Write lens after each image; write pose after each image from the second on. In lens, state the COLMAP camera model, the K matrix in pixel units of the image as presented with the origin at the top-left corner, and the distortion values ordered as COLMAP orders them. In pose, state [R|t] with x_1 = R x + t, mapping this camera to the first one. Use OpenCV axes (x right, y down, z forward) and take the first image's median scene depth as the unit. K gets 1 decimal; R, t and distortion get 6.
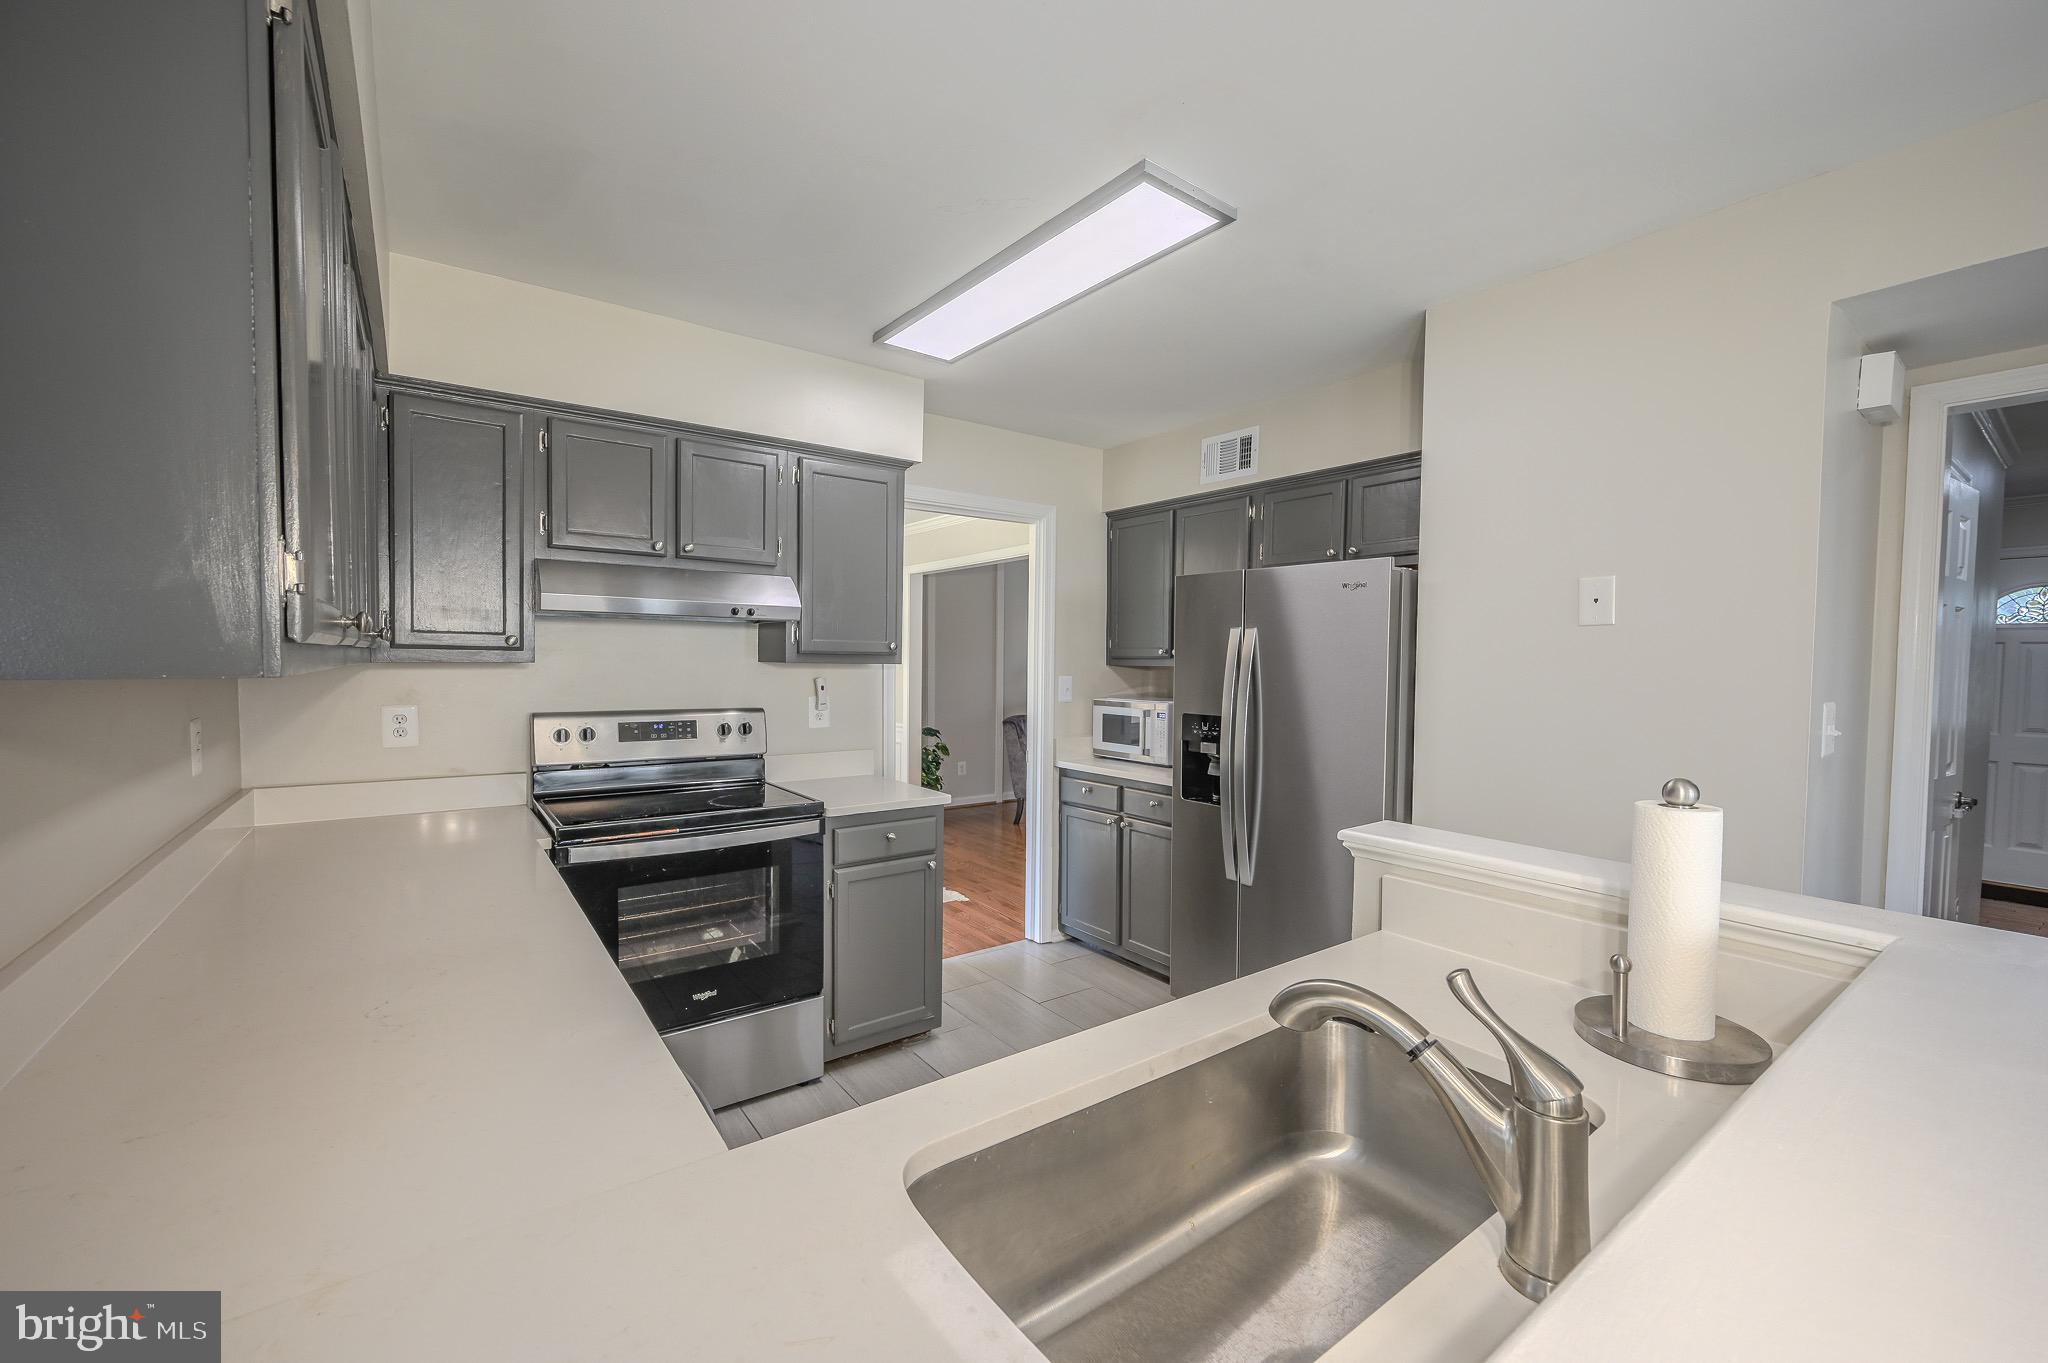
lens RADIAL K [[814.0, 0, 1024.0], [0, 814.0, 681.5], [0, 0, 1]] dist [0.000810, 0.000058]
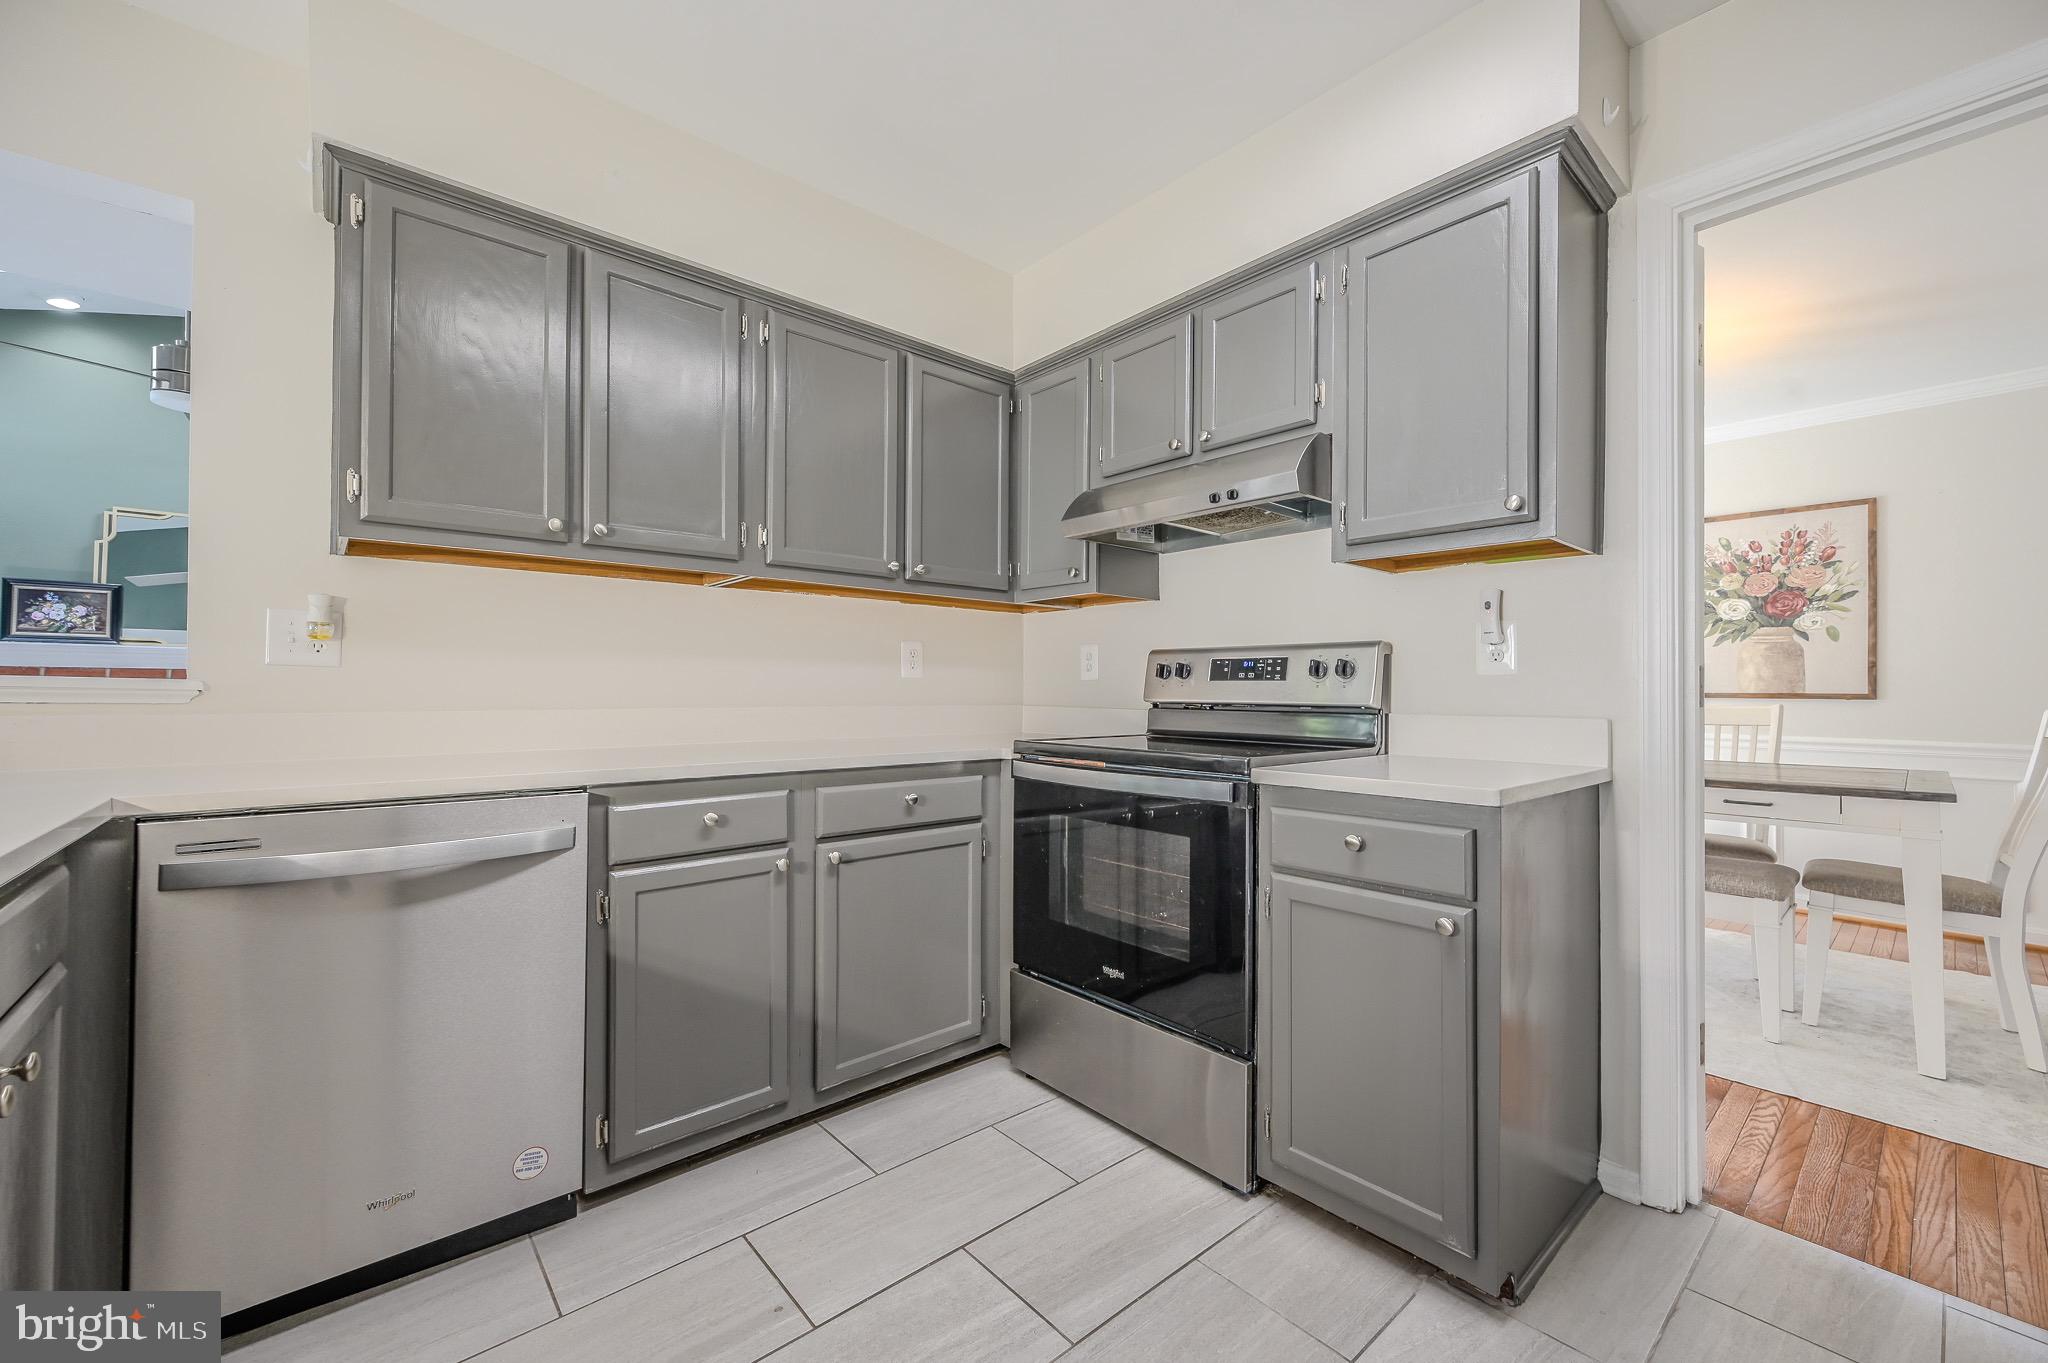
lens RADIAL K [[814.0, 0, 1024.0], [0, 814.0, 681.5], [0, 0, 1]] dist [0.000810, 0.000058]
pose [[0.057262, 0.009156, -0.998317, 0.372207], [0.009959, 0.999903, 0.009741, 0.062866], [0.998310, -0.010500, 0.057165, 0.727184]]
